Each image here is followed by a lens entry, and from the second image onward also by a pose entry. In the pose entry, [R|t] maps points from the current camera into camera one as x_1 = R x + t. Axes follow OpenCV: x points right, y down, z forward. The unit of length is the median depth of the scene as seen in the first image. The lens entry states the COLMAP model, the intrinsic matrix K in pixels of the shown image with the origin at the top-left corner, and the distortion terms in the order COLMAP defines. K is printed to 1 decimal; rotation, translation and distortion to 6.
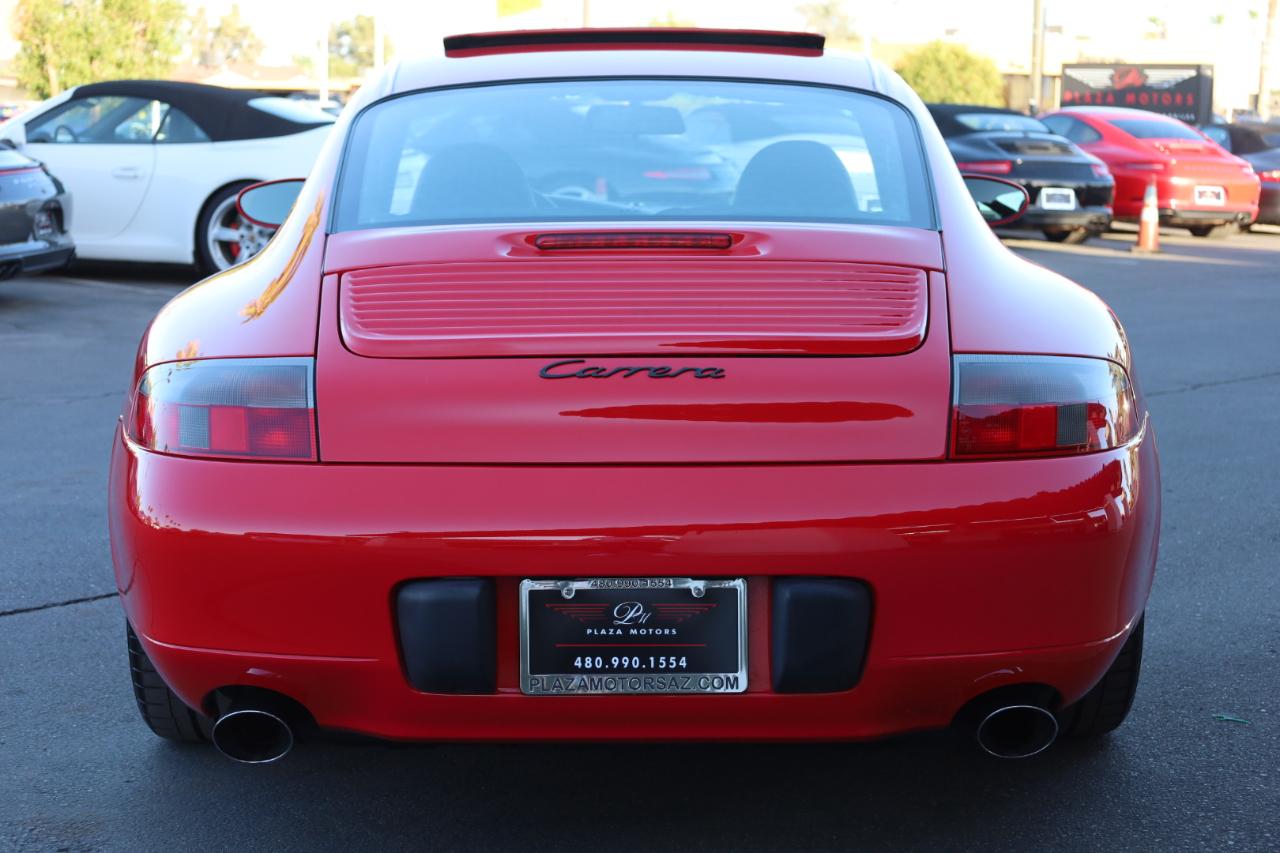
lens RADIAL K [[2248.0, 0, 641.4], [0, 2248.0, 434.5], [0, 0, 1]] dist [0.024926, 0.000000]
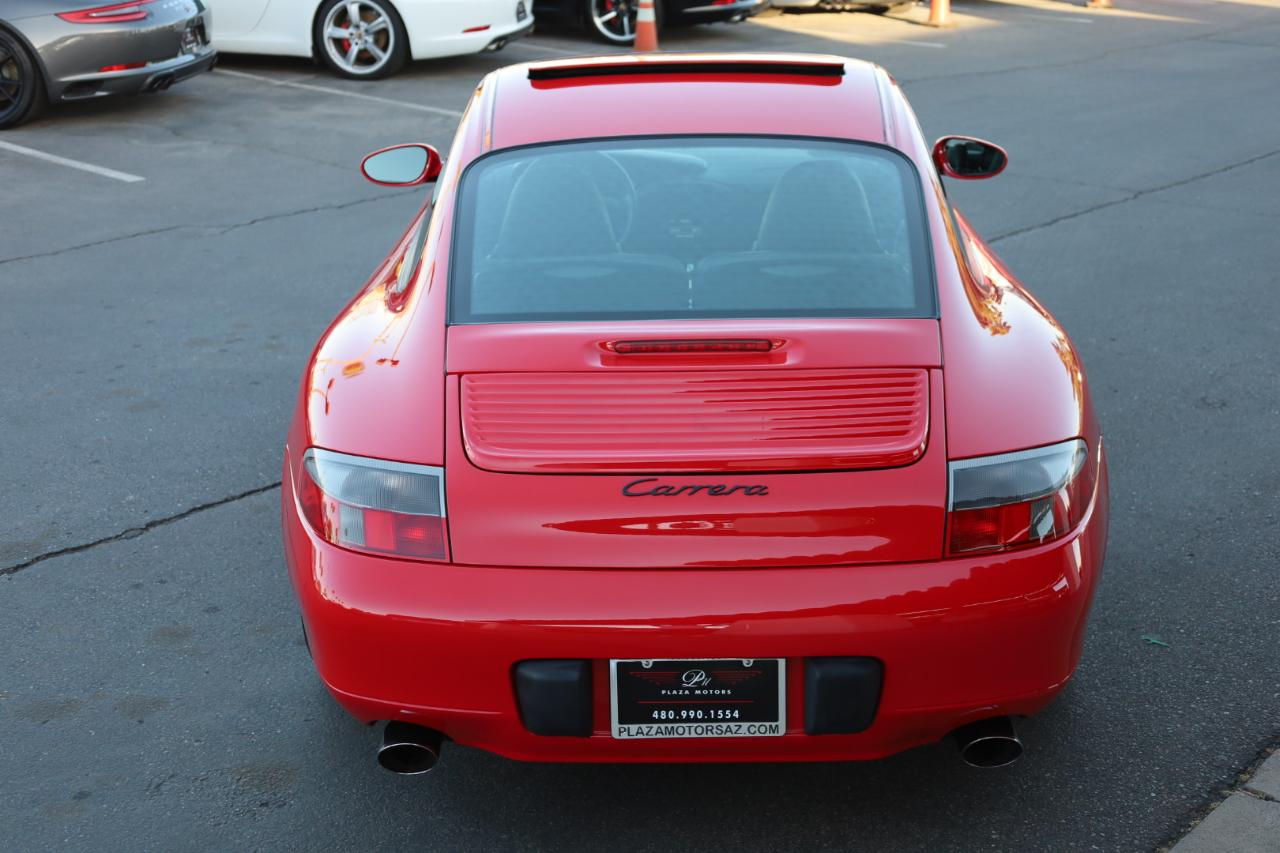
lens RADIAL K [[1817.3, 0, 643.6], [0, 1817.3, 417.3], [0, 0, 1]] dist [0.022030, 0.000000]
pose [[0.999804, -0.008117, -0.018039, -0.013184], [0.011492, 0.980600, 0.195682, -0.246643], [0.016101, -0.195851, 0.980502, 0.002063]]
